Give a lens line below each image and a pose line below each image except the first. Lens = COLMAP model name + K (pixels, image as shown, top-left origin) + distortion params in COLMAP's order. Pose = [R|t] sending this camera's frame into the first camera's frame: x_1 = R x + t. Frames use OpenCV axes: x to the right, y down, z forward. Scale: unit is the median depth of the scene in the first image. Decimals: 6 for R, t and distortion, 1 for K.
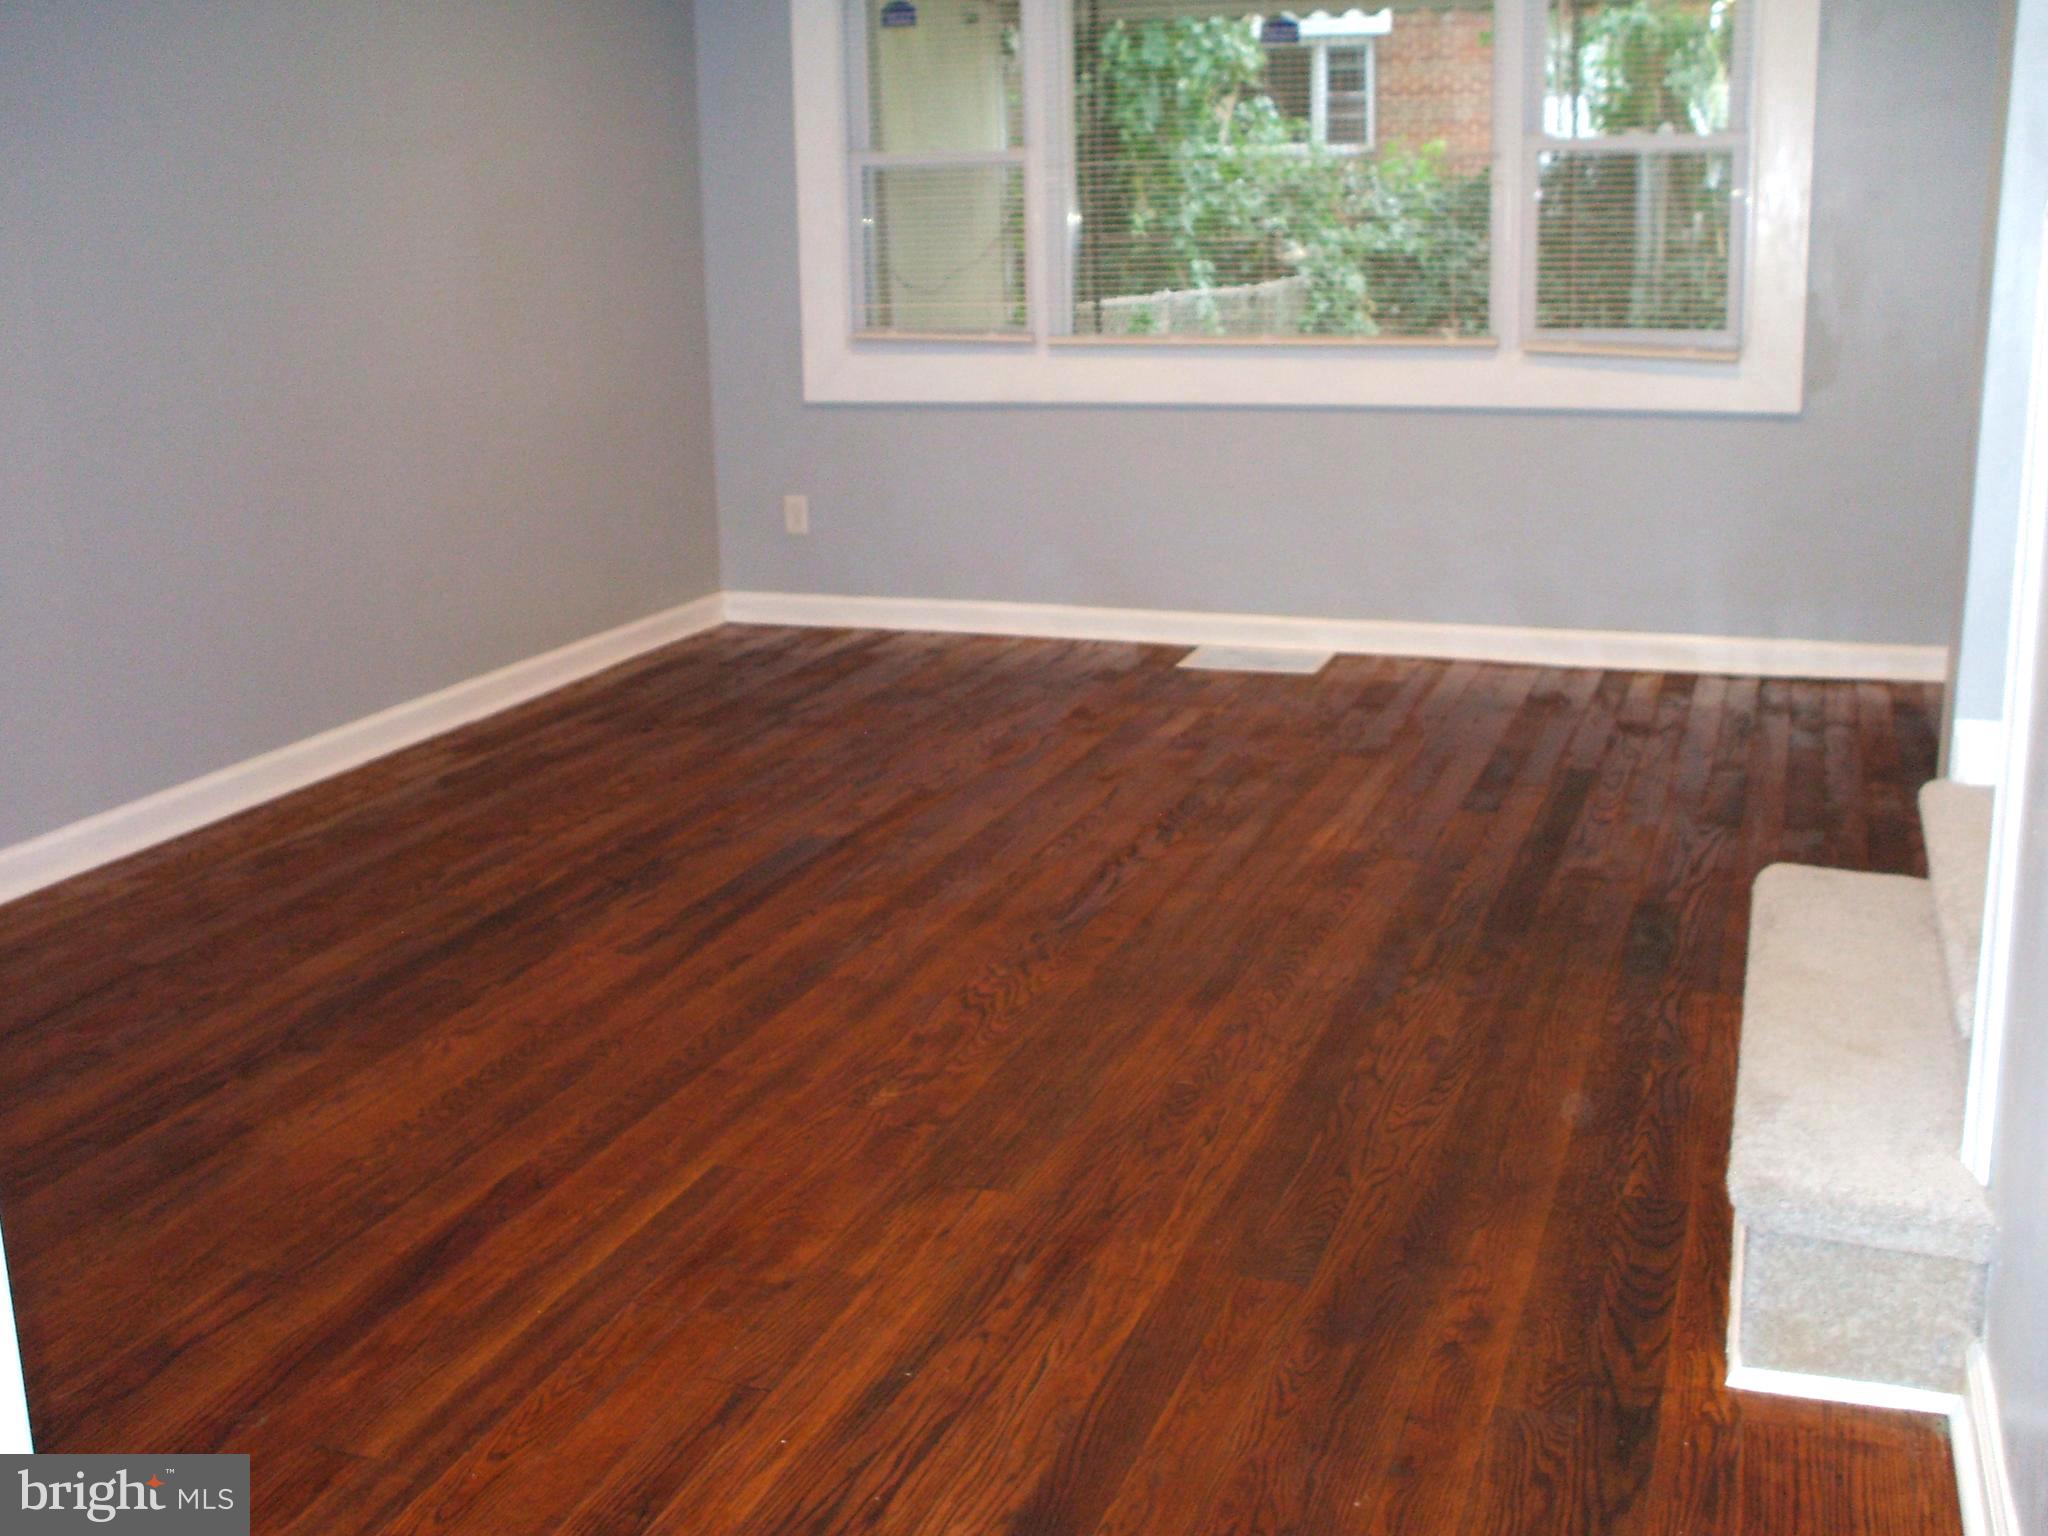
lens RADIAL K [[2195.0, 0, 1028.8], [0, 2195.0, 757.4], [0, 0, 1]] dist [-0.180254, 0.271084]
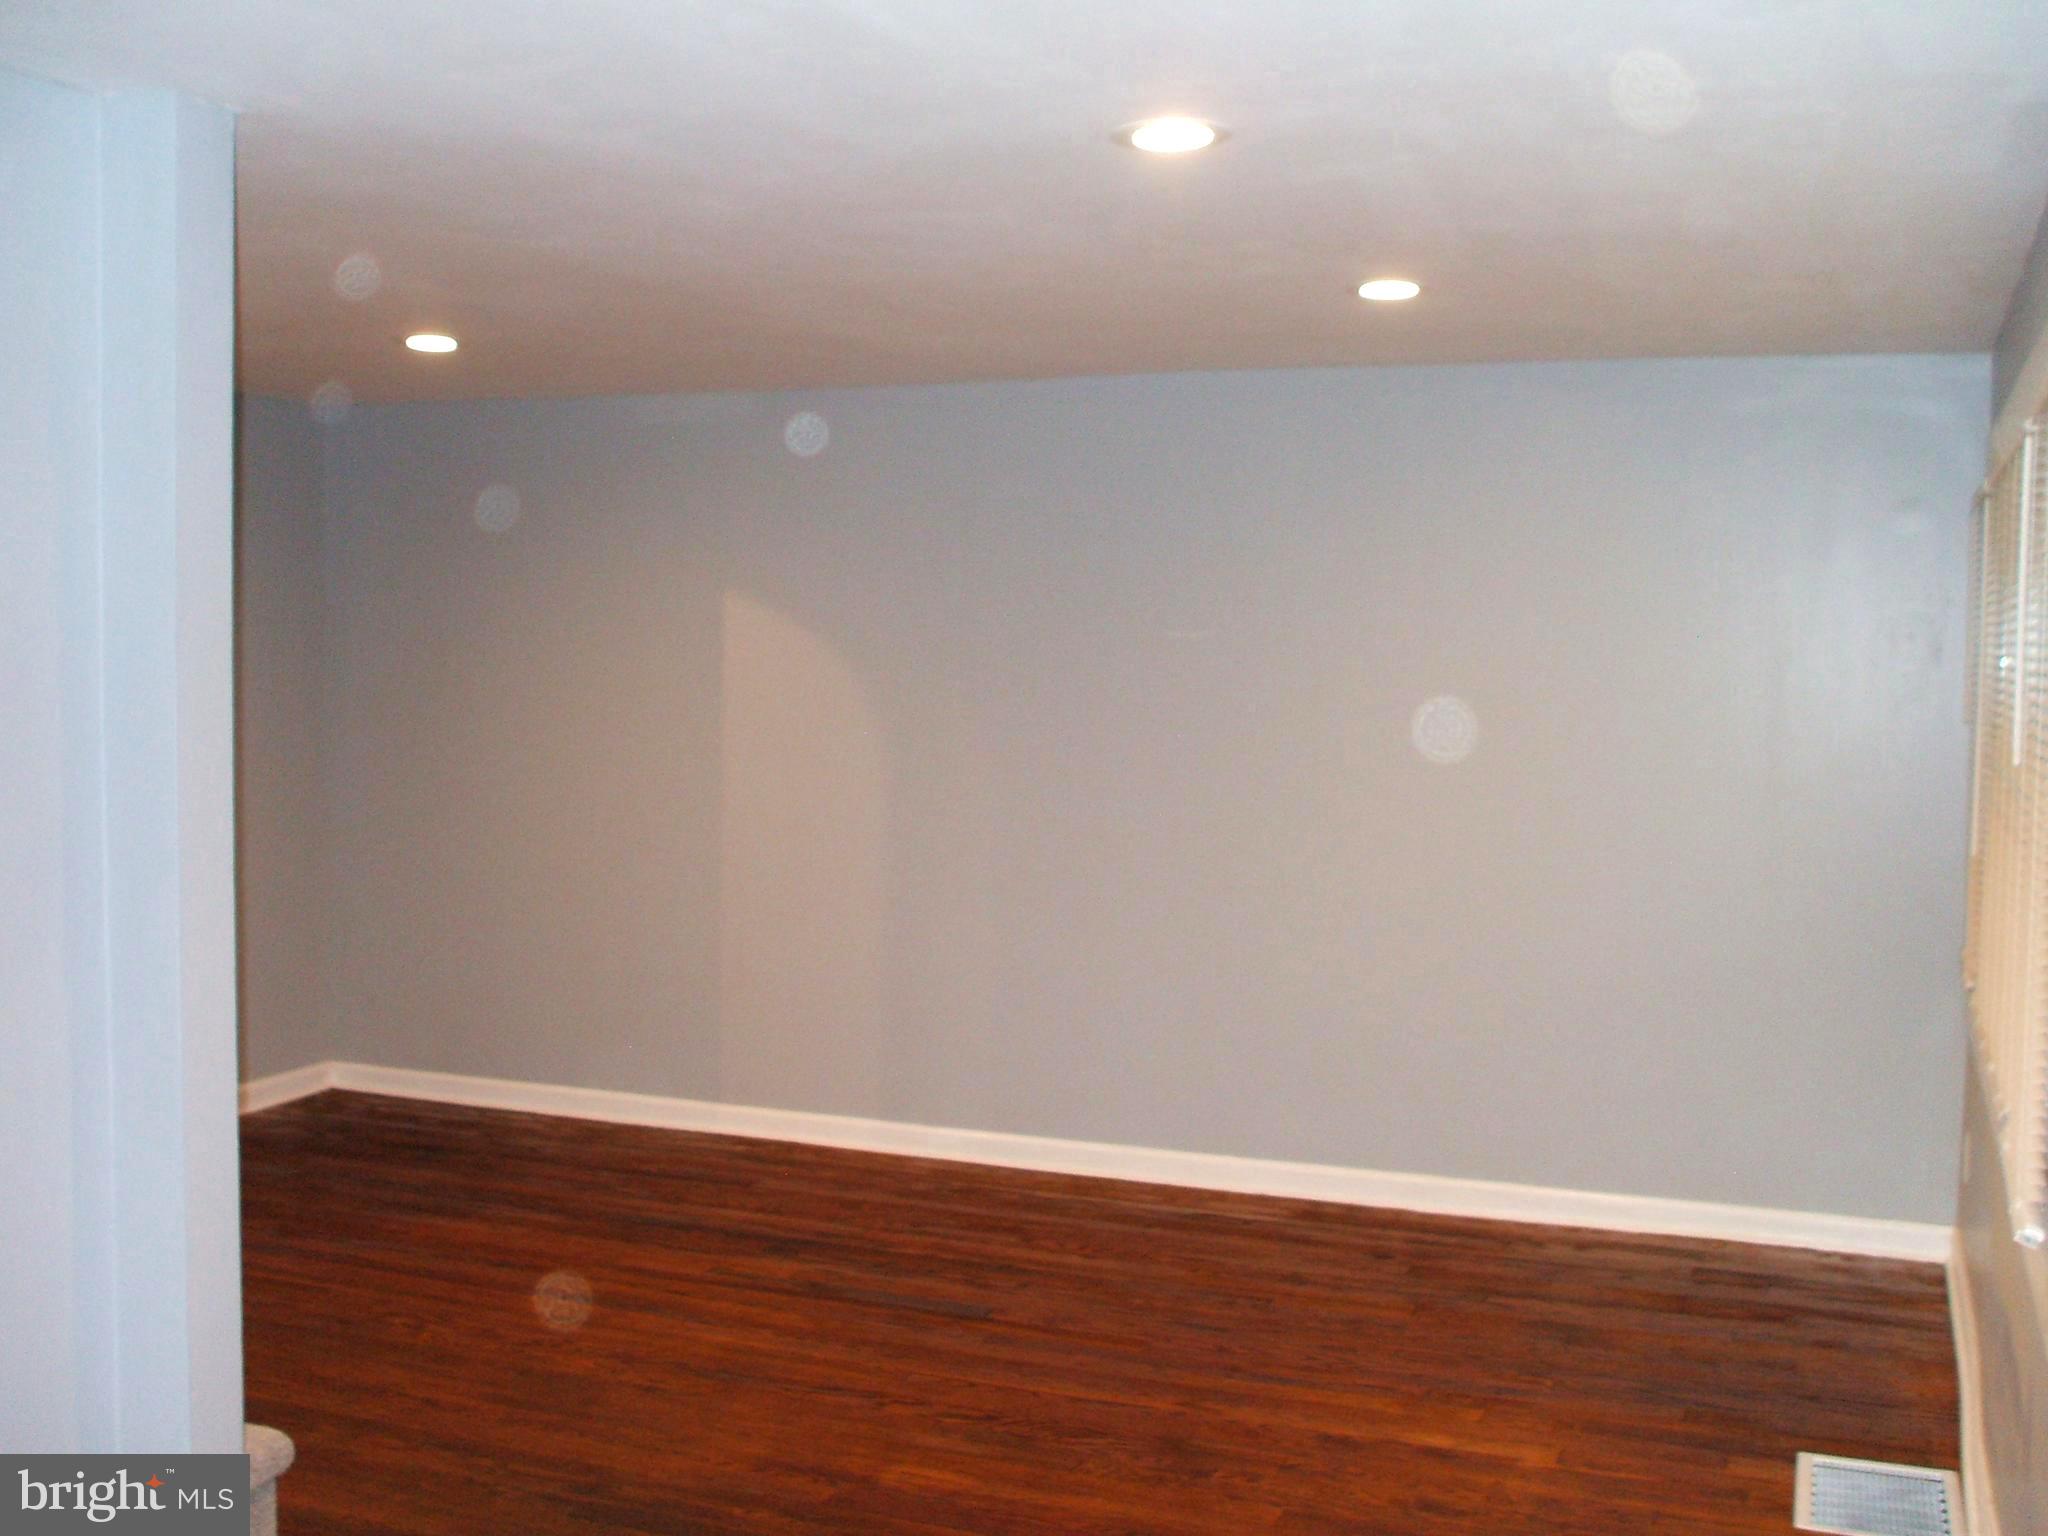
lens RADIAL K [[2195.0, 0, 1028.8], [0, 2195.0, 757.4], [0, 0, 1]] dist [-0.180254, 0.271084]
pose [[-0.051027, 0.074043, -0.995949, 1.158272], [-0.245786, 0.965644, 0.084382, -0.393659], [0.967980, 0.249096, -0.031075, 1.096840]]
